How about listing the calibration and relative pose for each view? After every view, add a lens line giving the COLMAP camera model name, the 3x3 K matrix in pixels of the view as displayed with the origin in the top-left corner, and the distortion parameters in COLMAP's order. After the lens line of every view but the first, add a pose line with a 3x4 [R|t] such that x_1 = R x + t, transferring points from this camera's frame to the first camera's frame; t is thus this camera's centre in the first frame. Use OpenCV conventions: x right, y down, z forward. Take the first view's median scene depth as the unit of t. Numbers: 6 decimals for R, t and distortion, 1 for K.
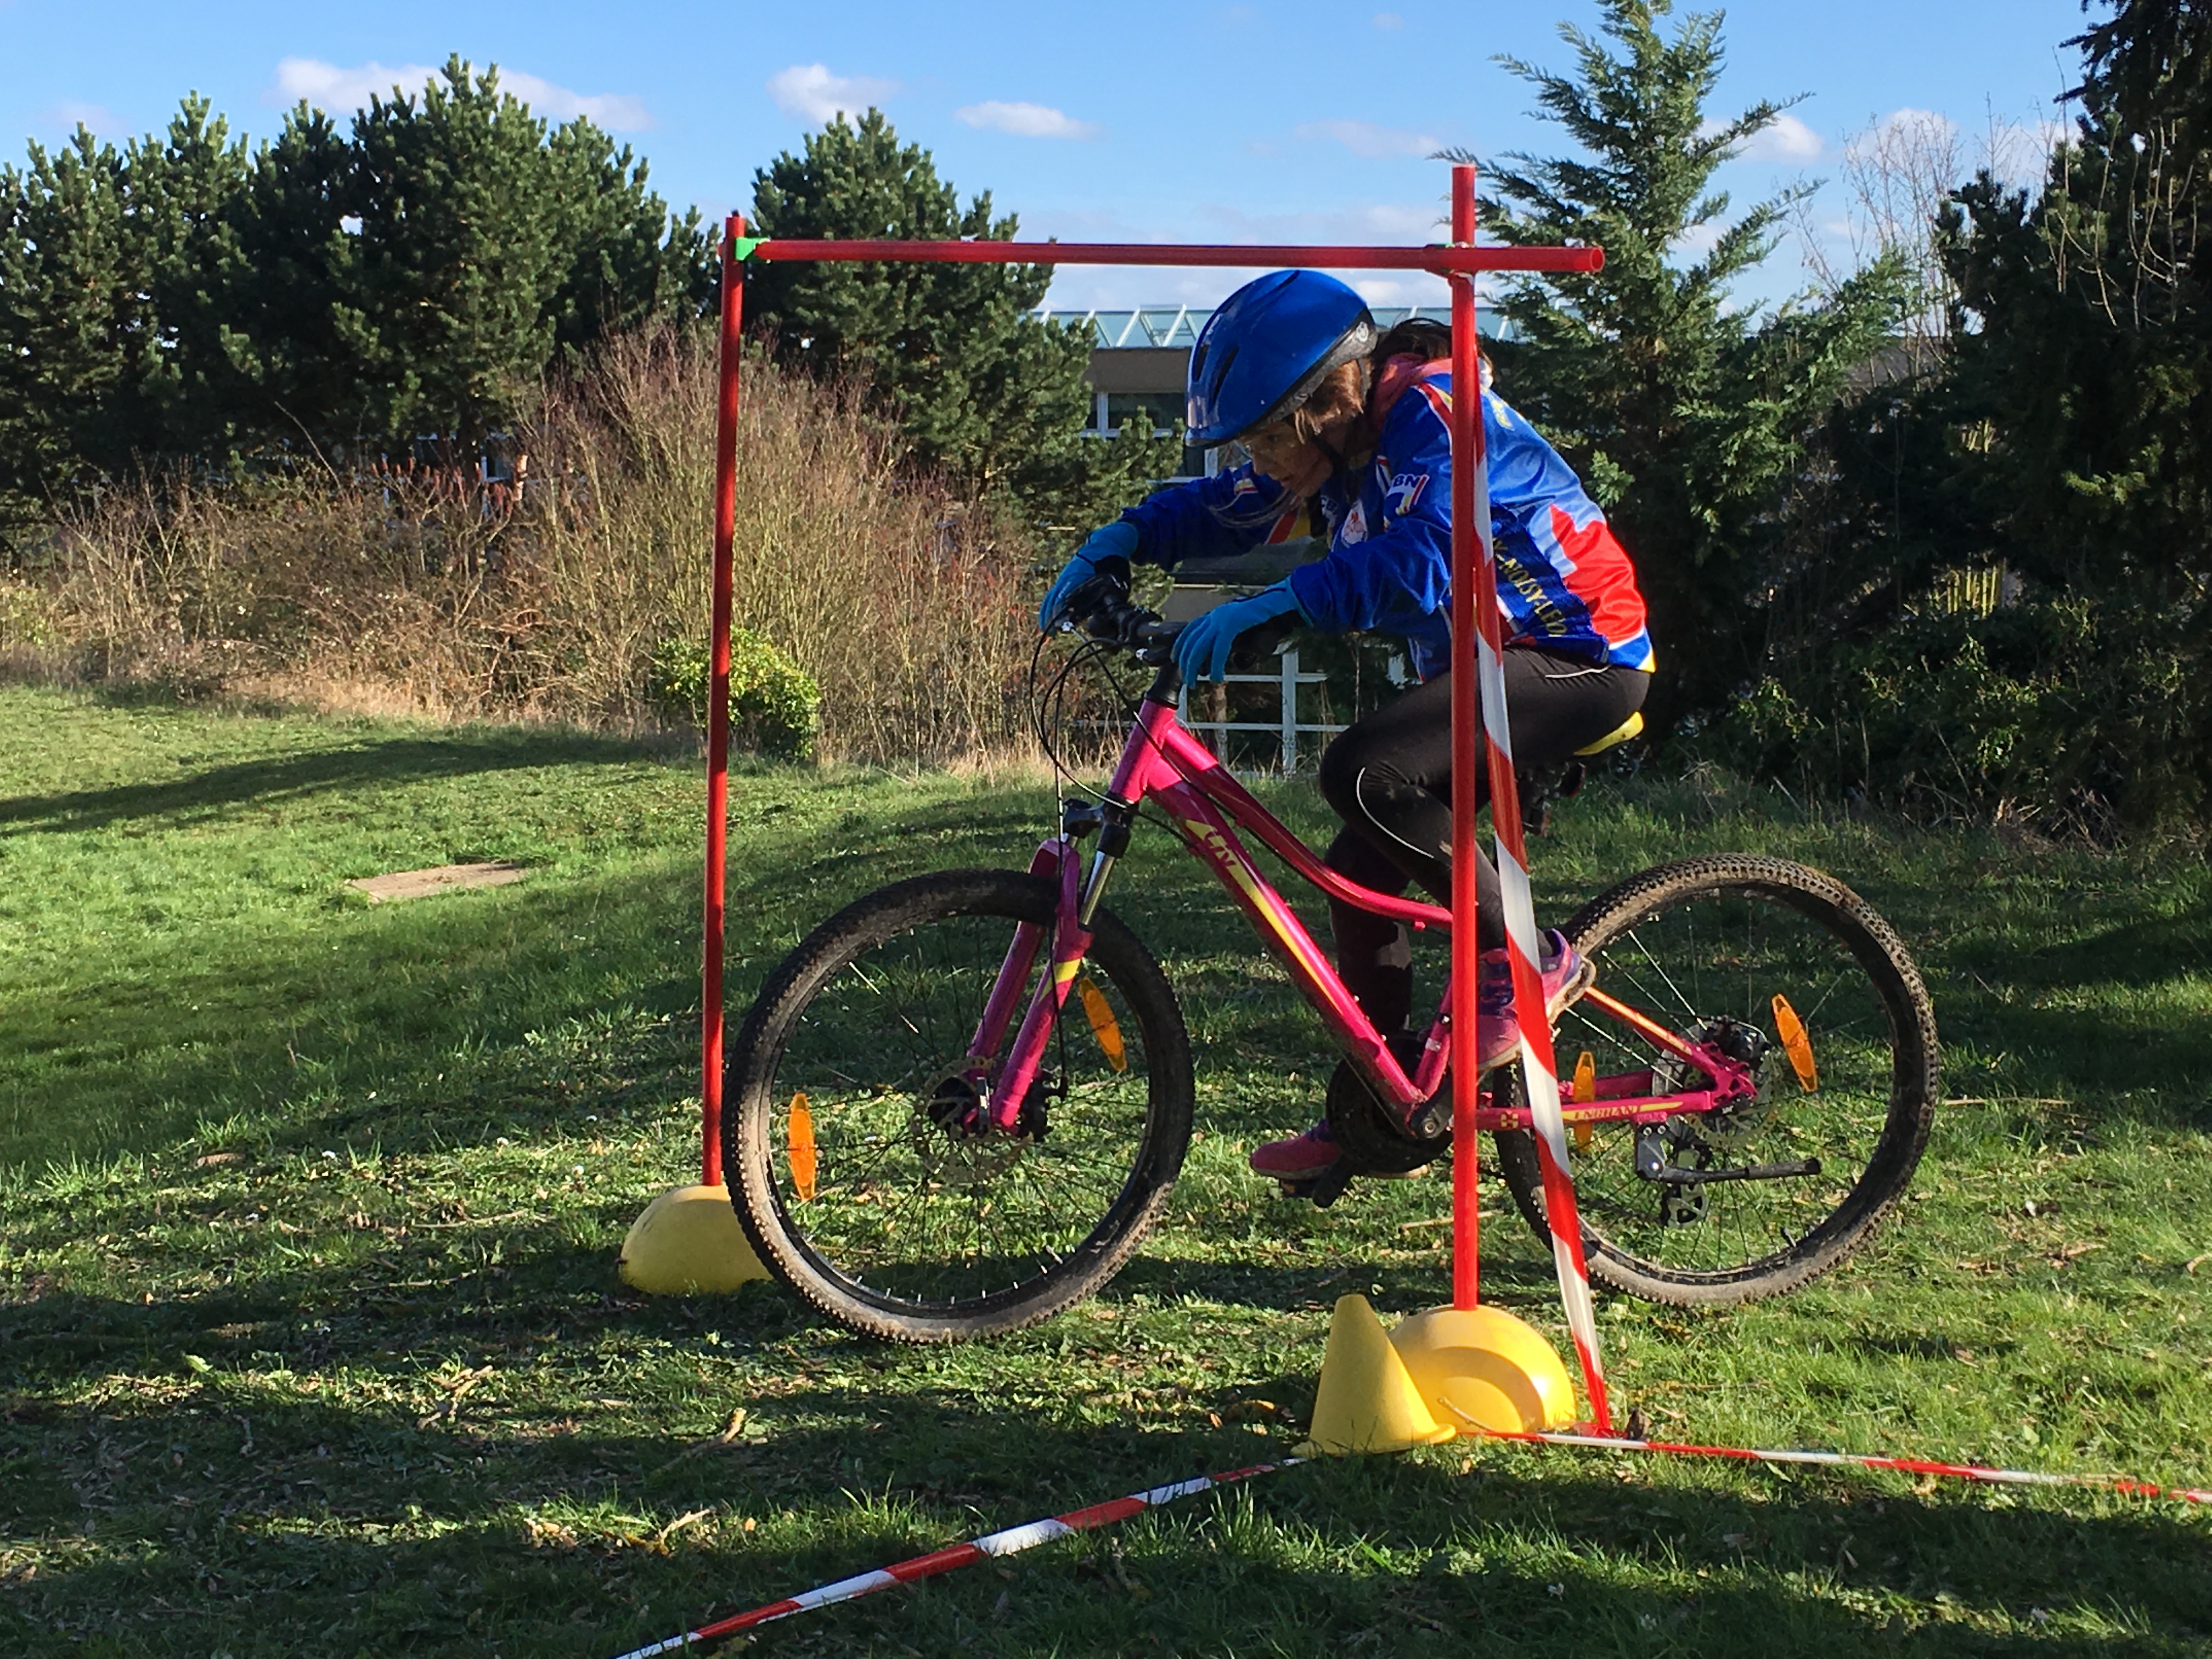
lens RADIAL K [[3597.1, 0, 1106.0], [0, 3597.1, 829.5], [0, 0, 1]] dist [0.013606, 0.397277]
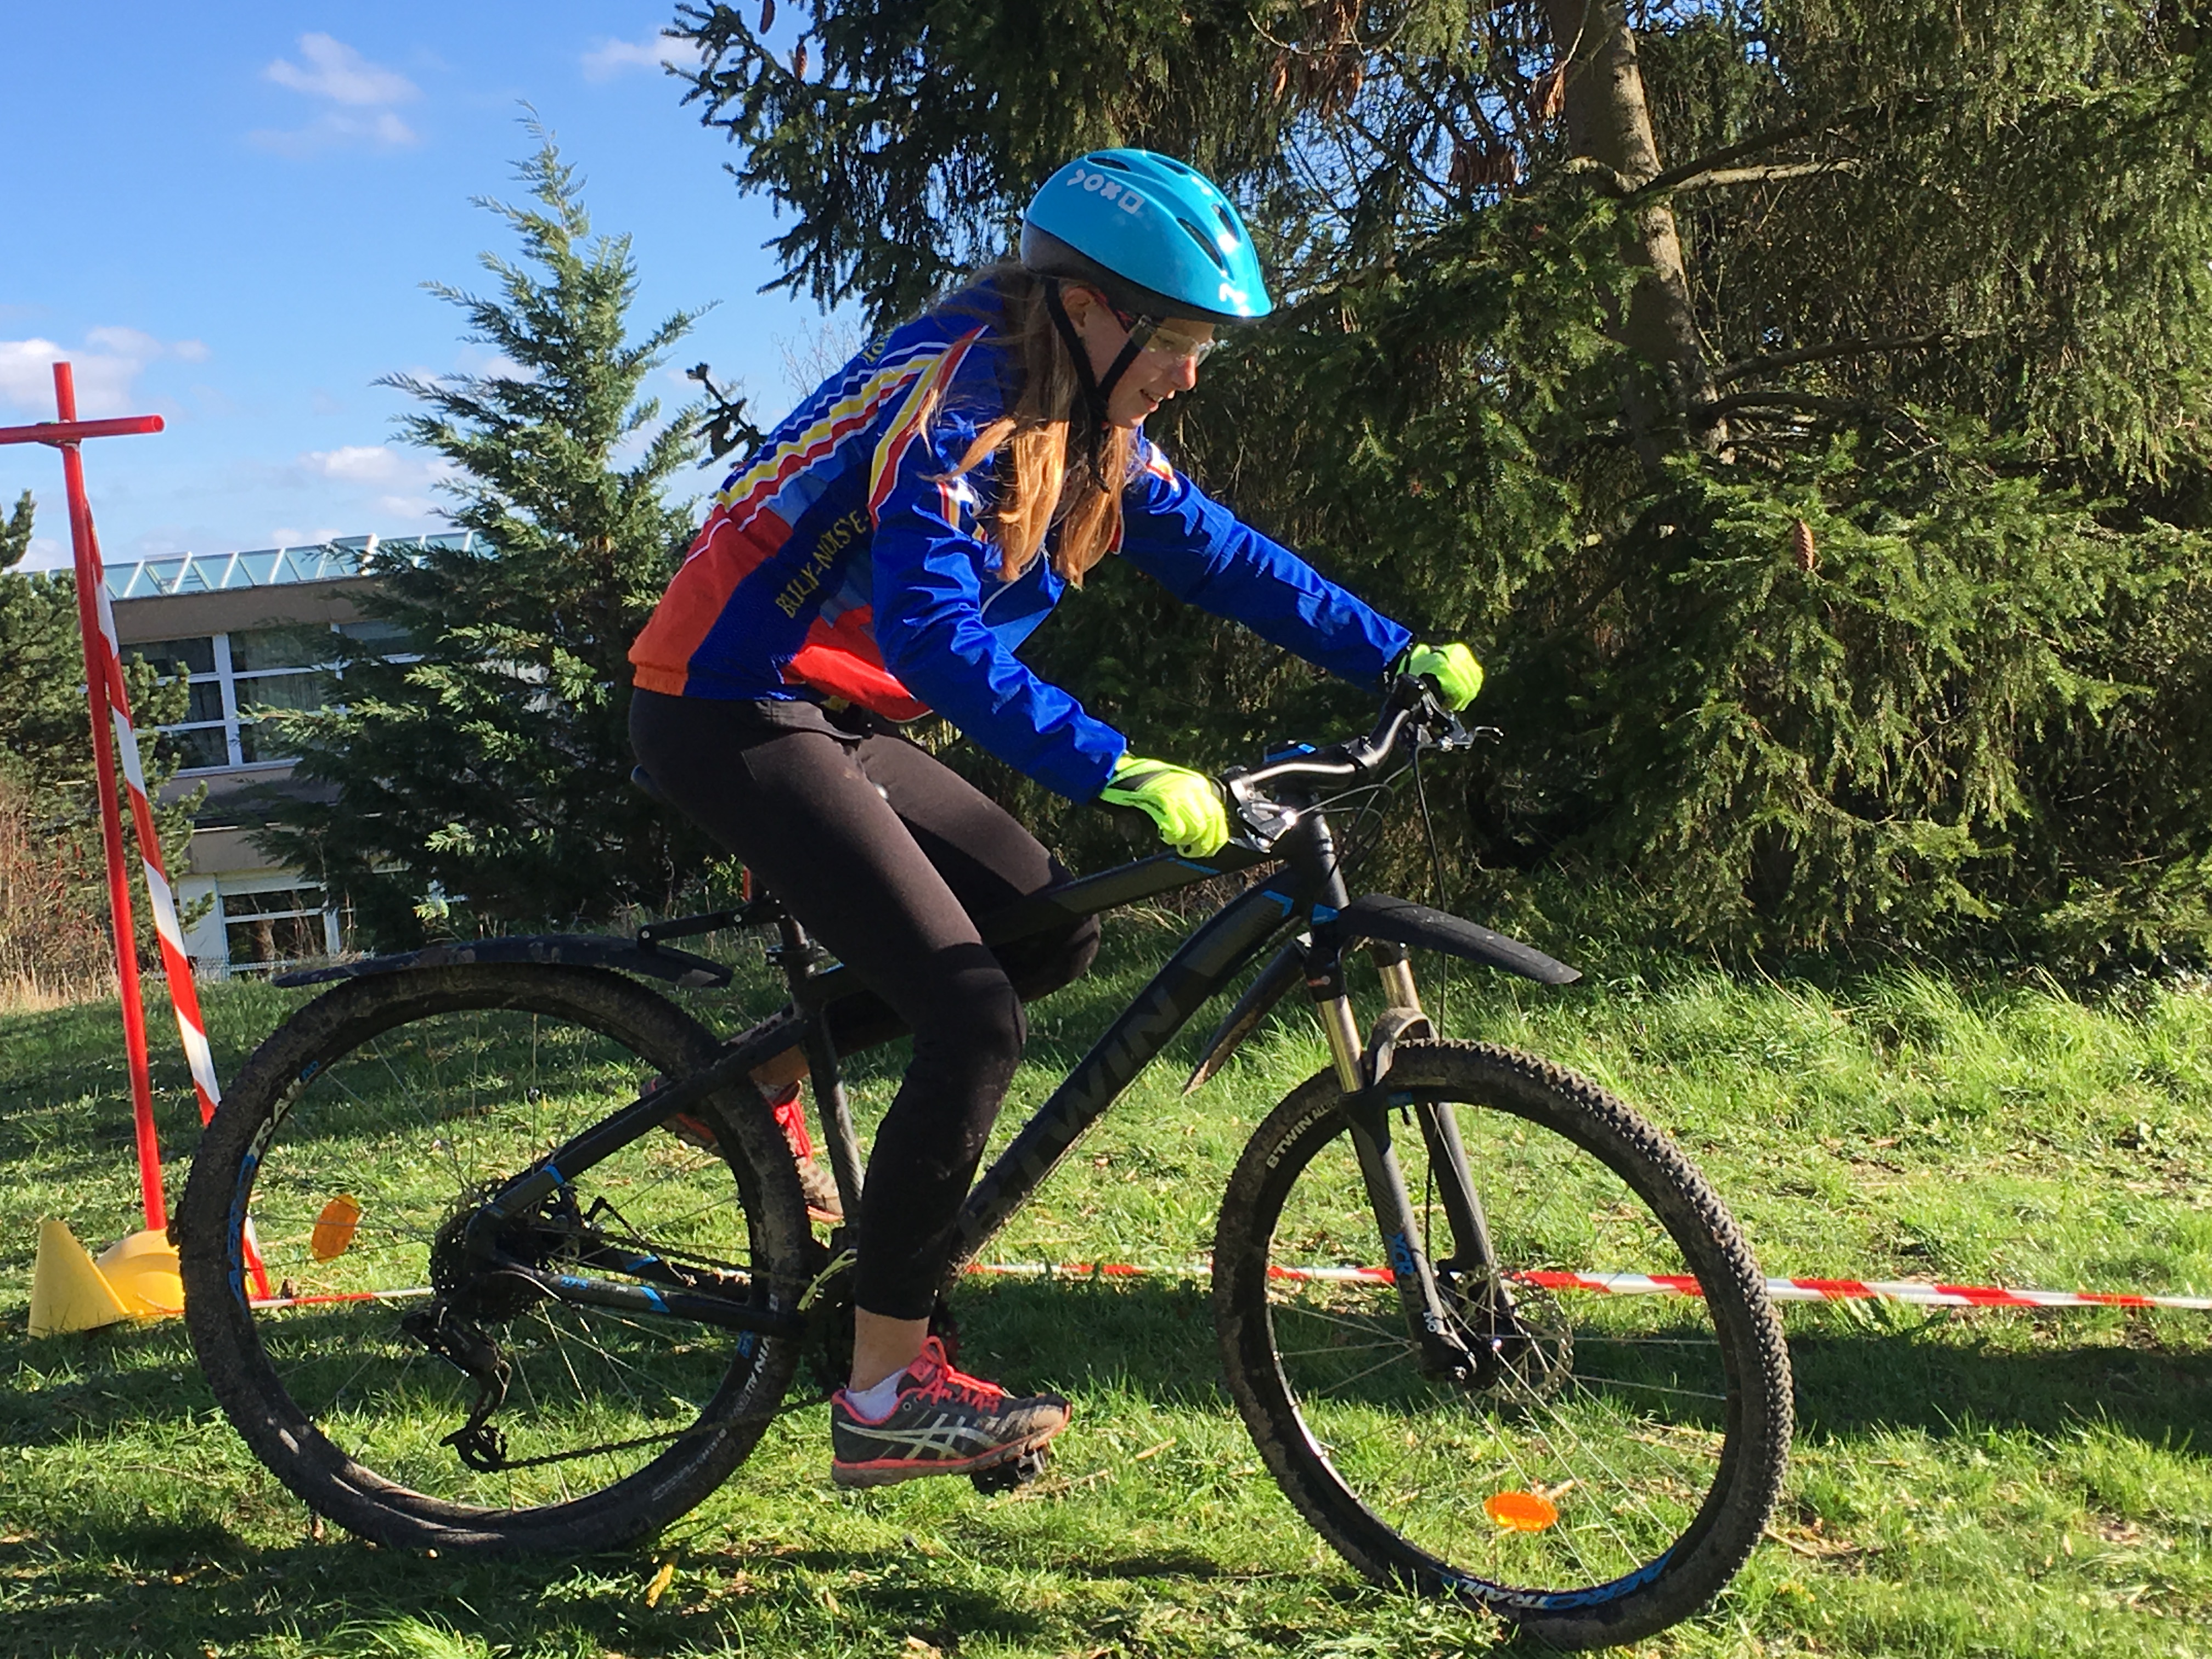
lens RADIAL K [[3604.3, 0, 1098.2], [0, 3604.3, 844.3], [0, 0, 1]] dist [0.058971, 0.032972]
pose [[0.963243, -0.105017, 0.247252, 0.019401], [0.118878, 0.992030, -0.041770, 0.014870], [-0.240895, 0.069627, 0.968051, -0.058573]]
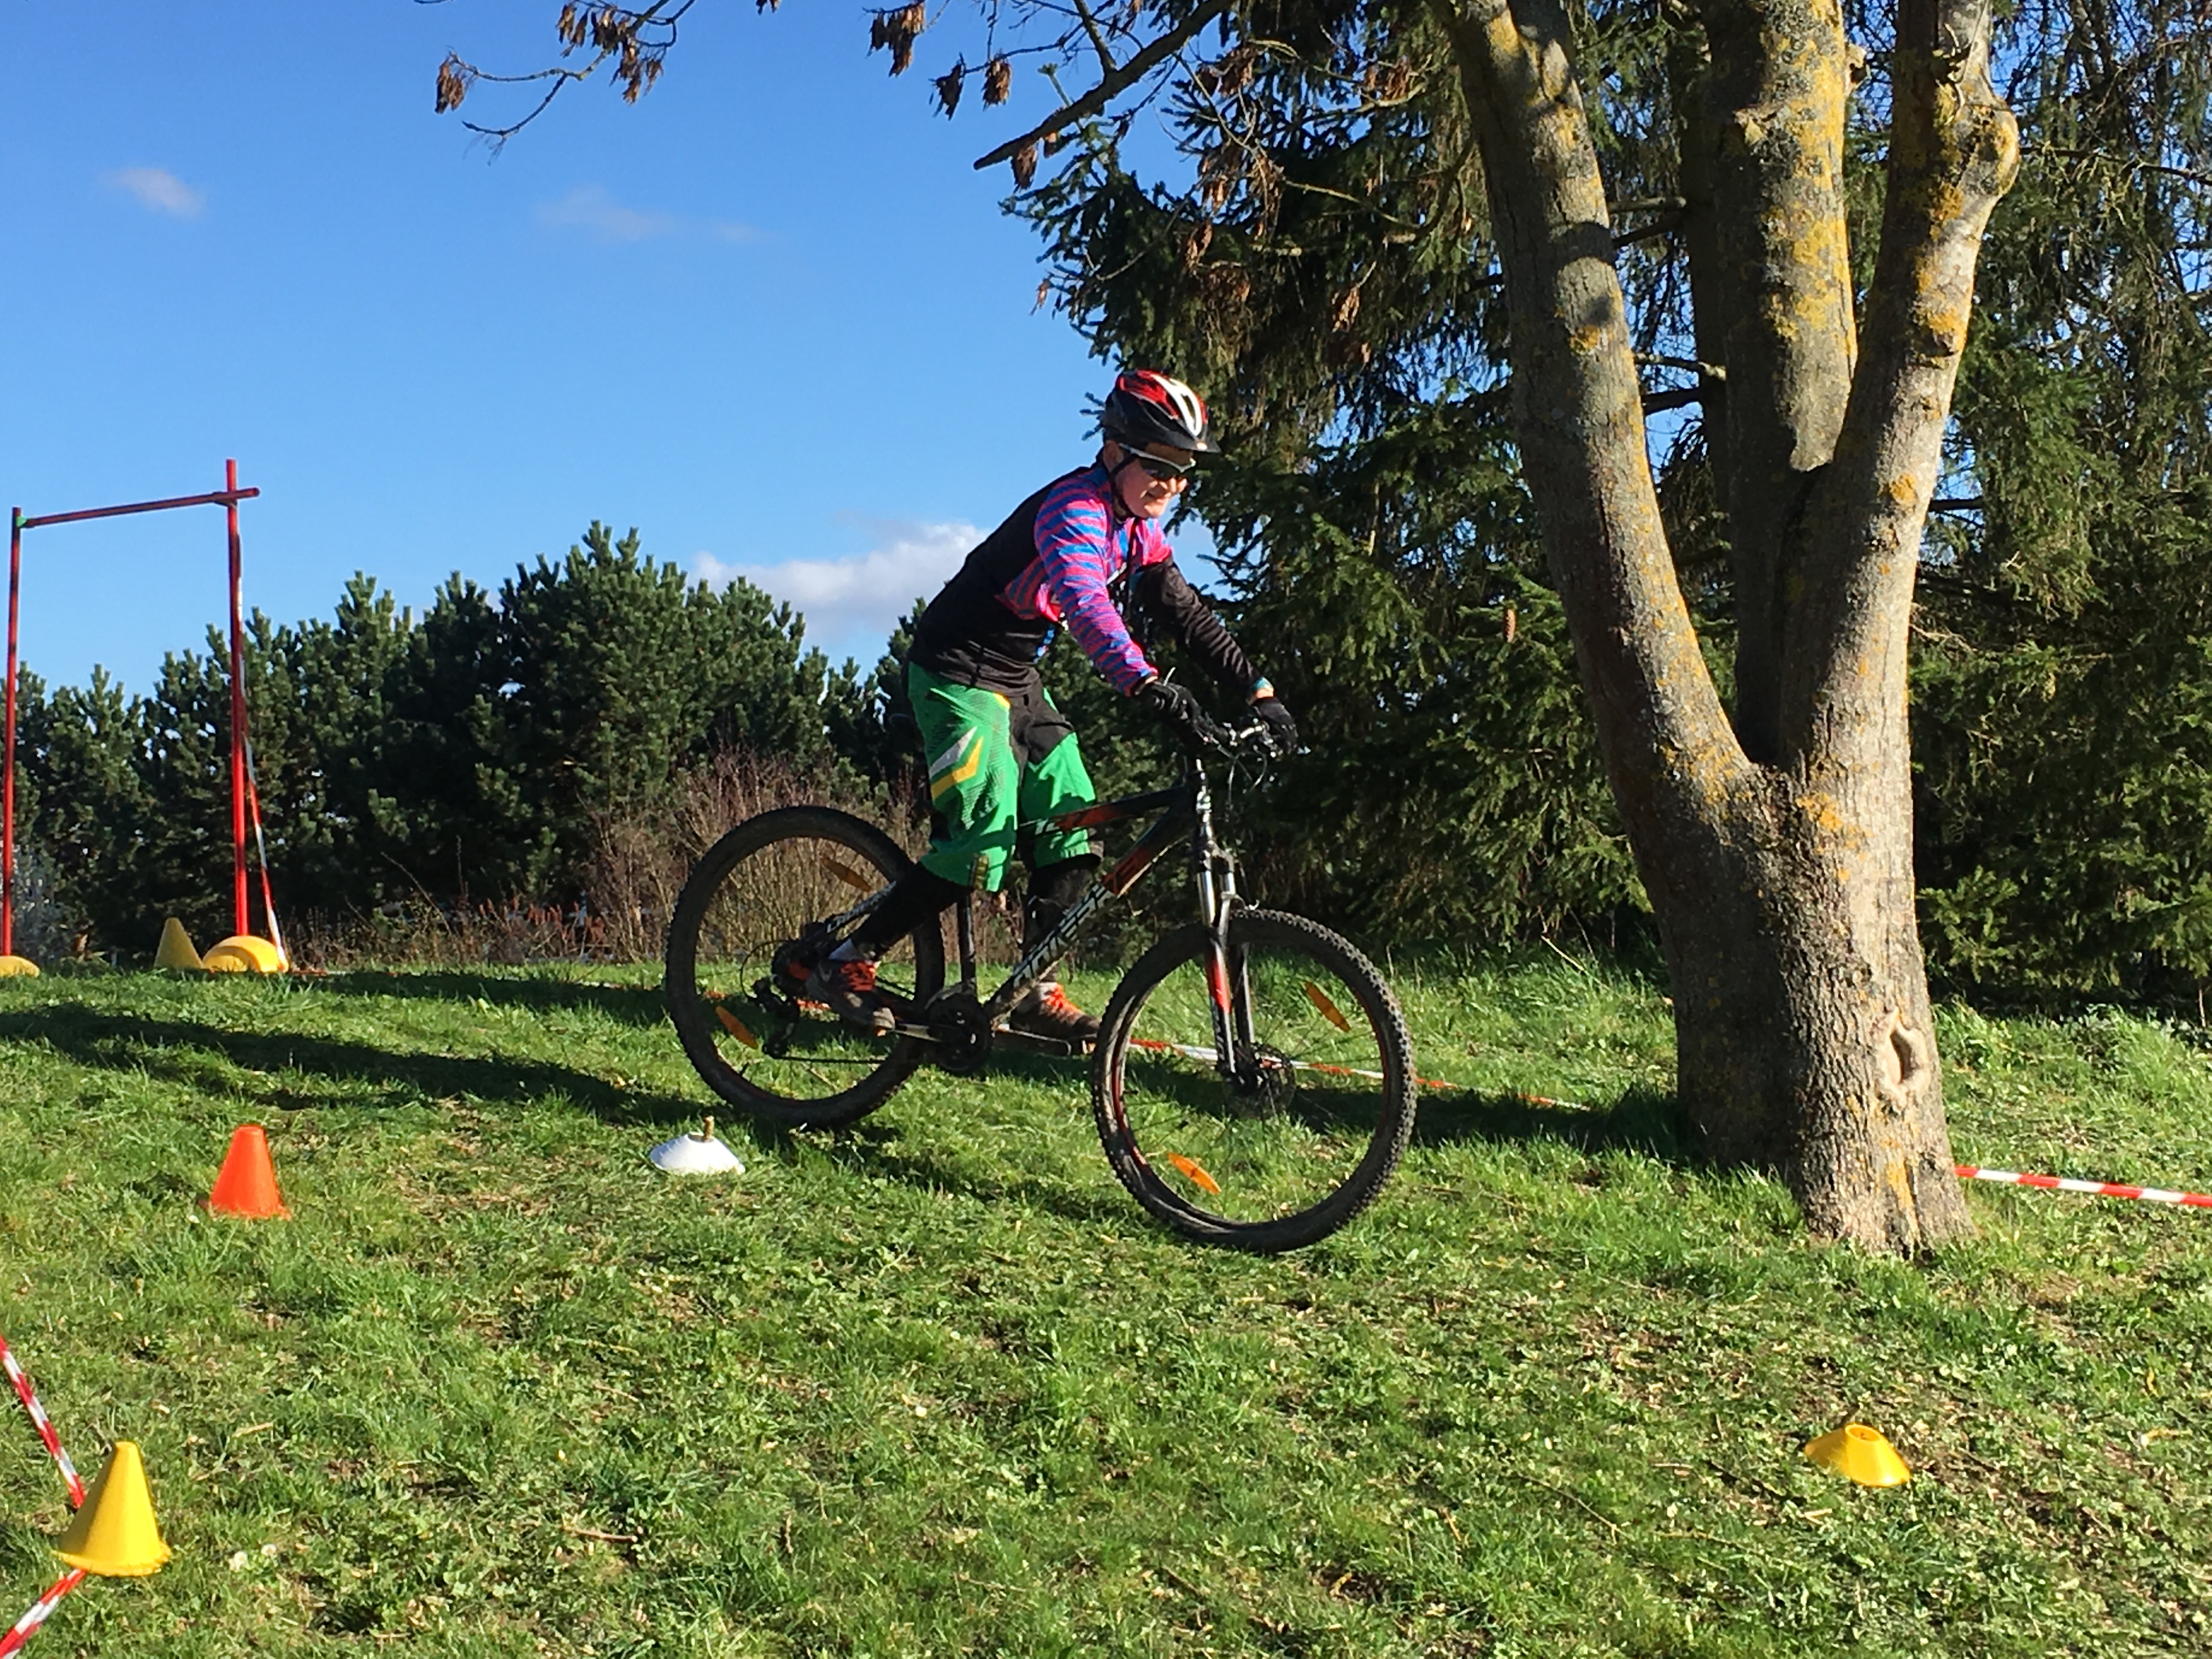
lens RADIAL K [[4135.7, 0, 1106.0], [0, 4135.7, 829.5], [0, 0, 1]] dist [0.019366, 0.084311]
pose [[0.994471, -0.039777, -0.097190, 0.121058], [0.026374, 0.990428, -0.135486, 0.057306], [0.101649, 0.132174, 0.986001, -0.221214]]
